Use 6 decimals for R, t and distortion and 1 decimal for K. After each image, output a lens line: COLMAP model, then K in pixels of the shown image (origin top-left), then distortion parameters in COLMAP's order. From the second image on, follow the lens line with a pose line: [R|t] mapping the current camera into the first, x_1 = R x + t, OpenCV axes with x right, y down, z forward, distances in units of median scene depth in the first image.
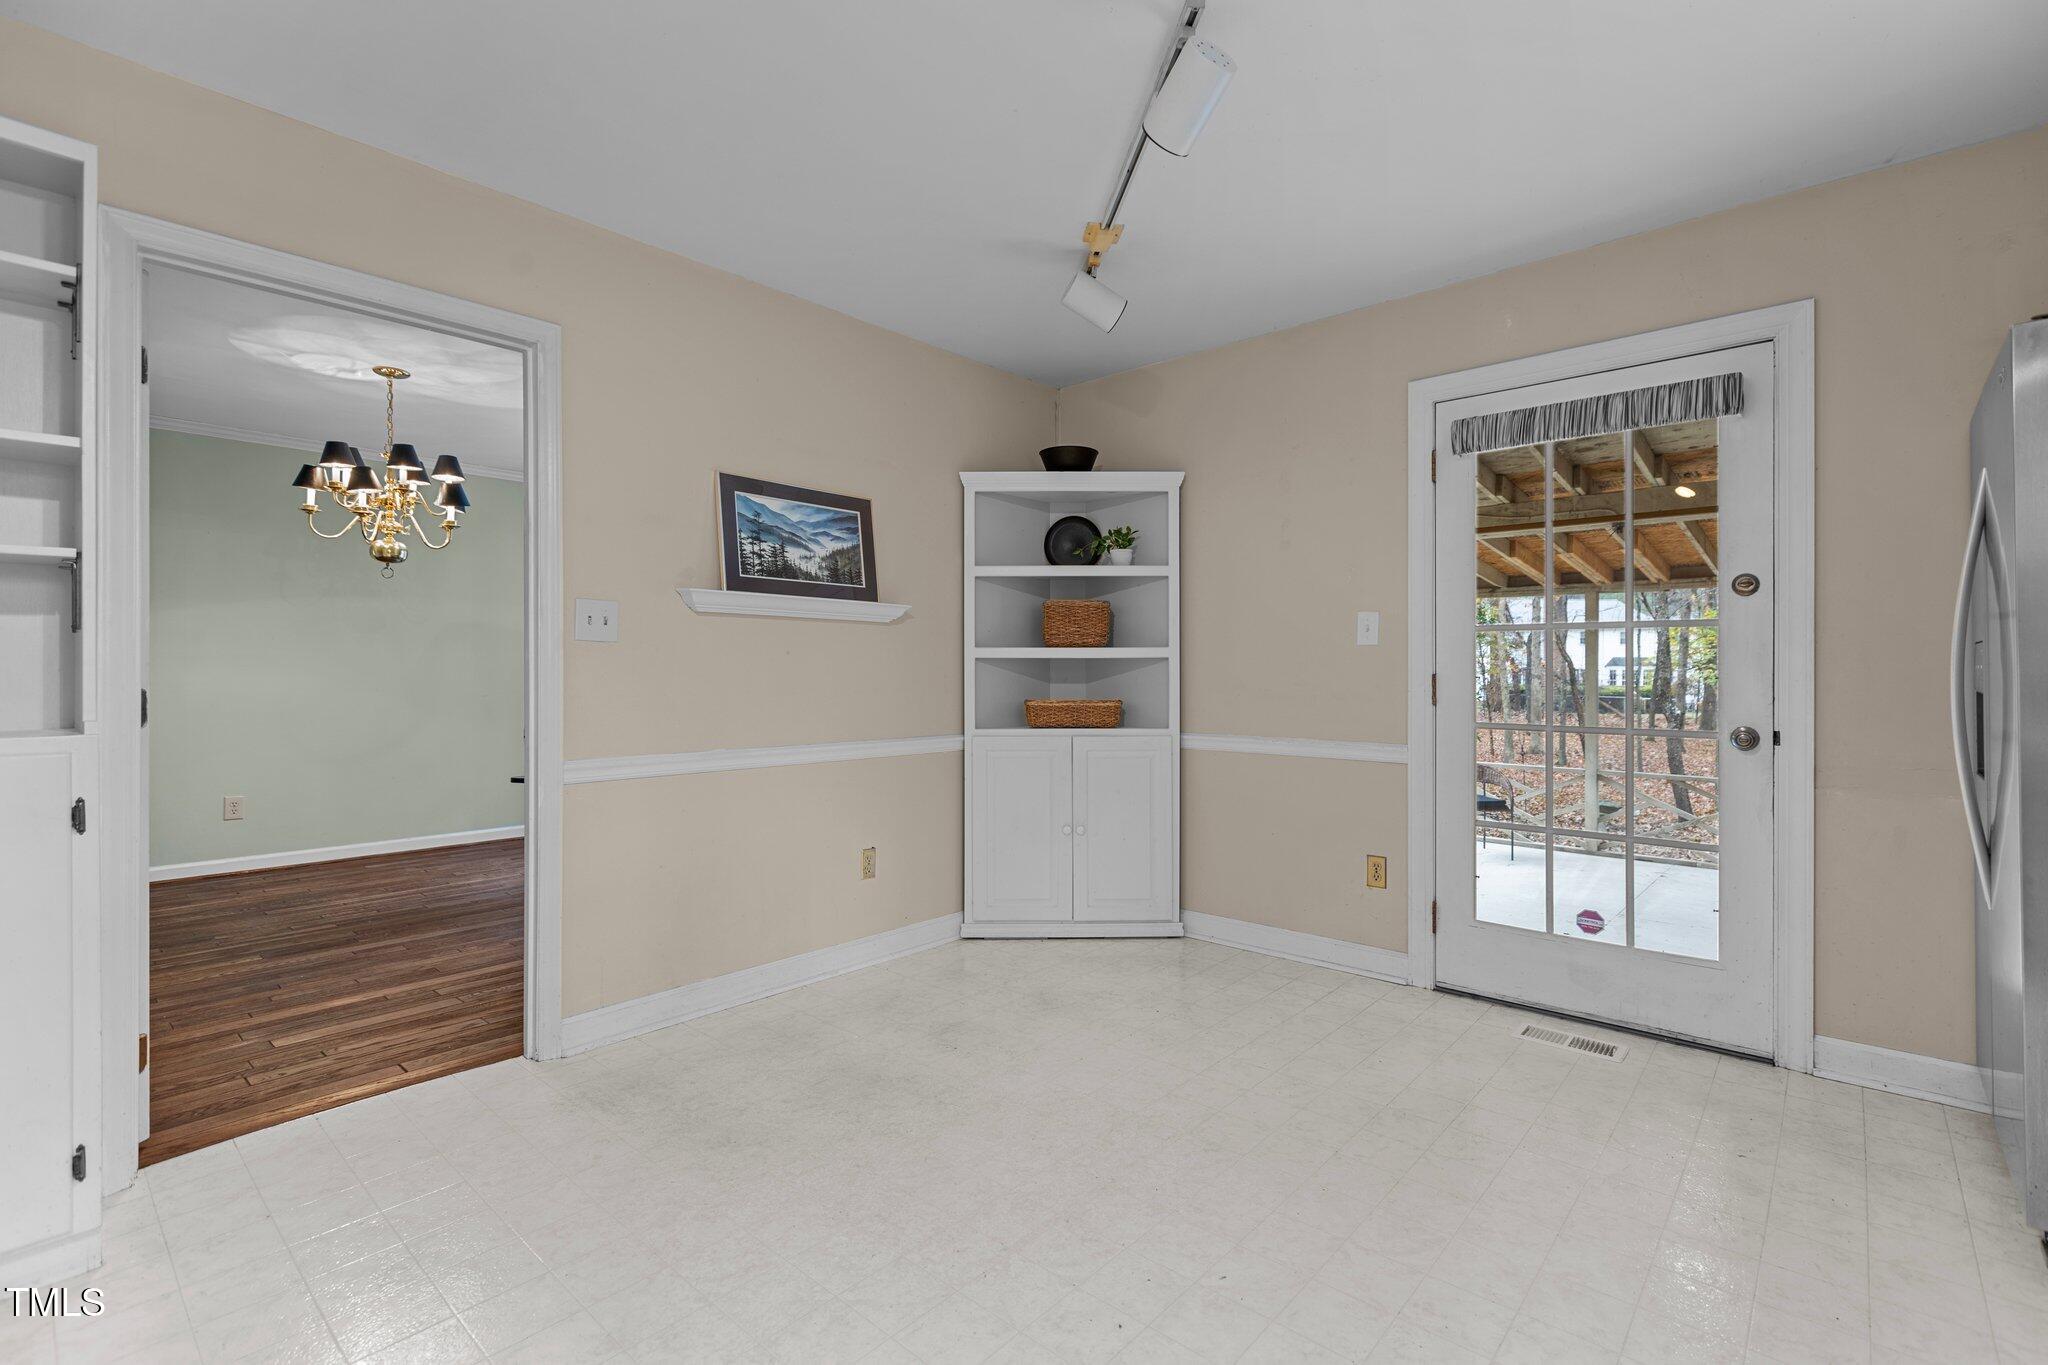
lens RADIAL K [[906.8, 0, 1021.3], [0, 906.8, 681.0], [0, 0, 1]] dist [0.004957, 0.000264]
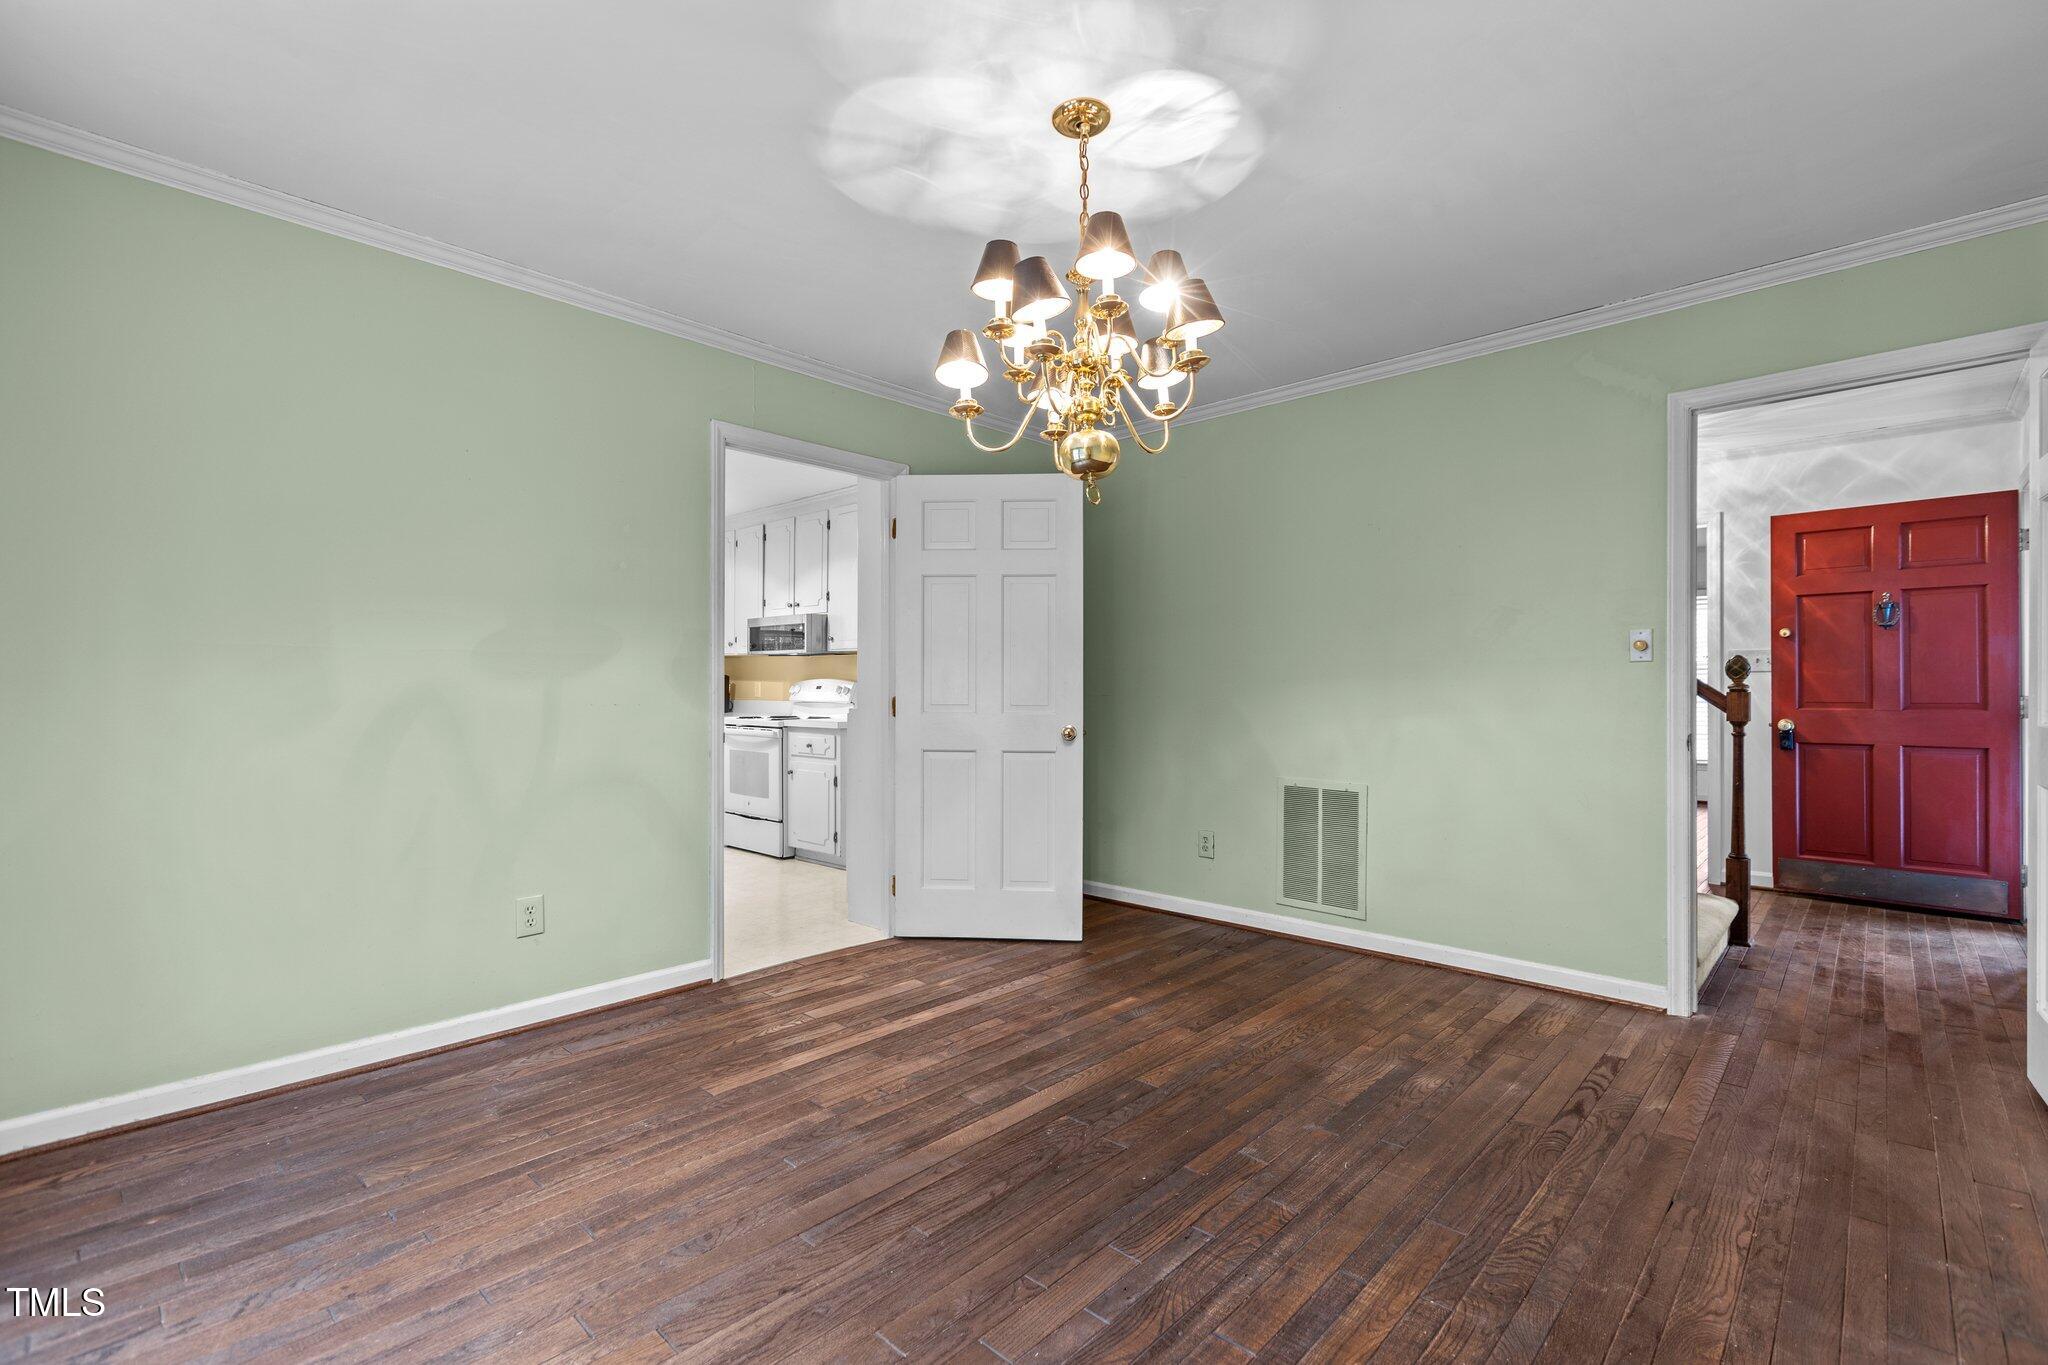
lens RADIAL K [[906.8, 0, 1026.6], [0, 906.8, 686.4], [0, 0, 1]] dist [0.004957, 0.000264]
pose [[-0.999885, -0.000751, 0.015162, -0.843761], [-0.000754, 1.000000, -0.000180, -0.010373], [-0.015161, -0.000192, -0.999885, 1.931148]]
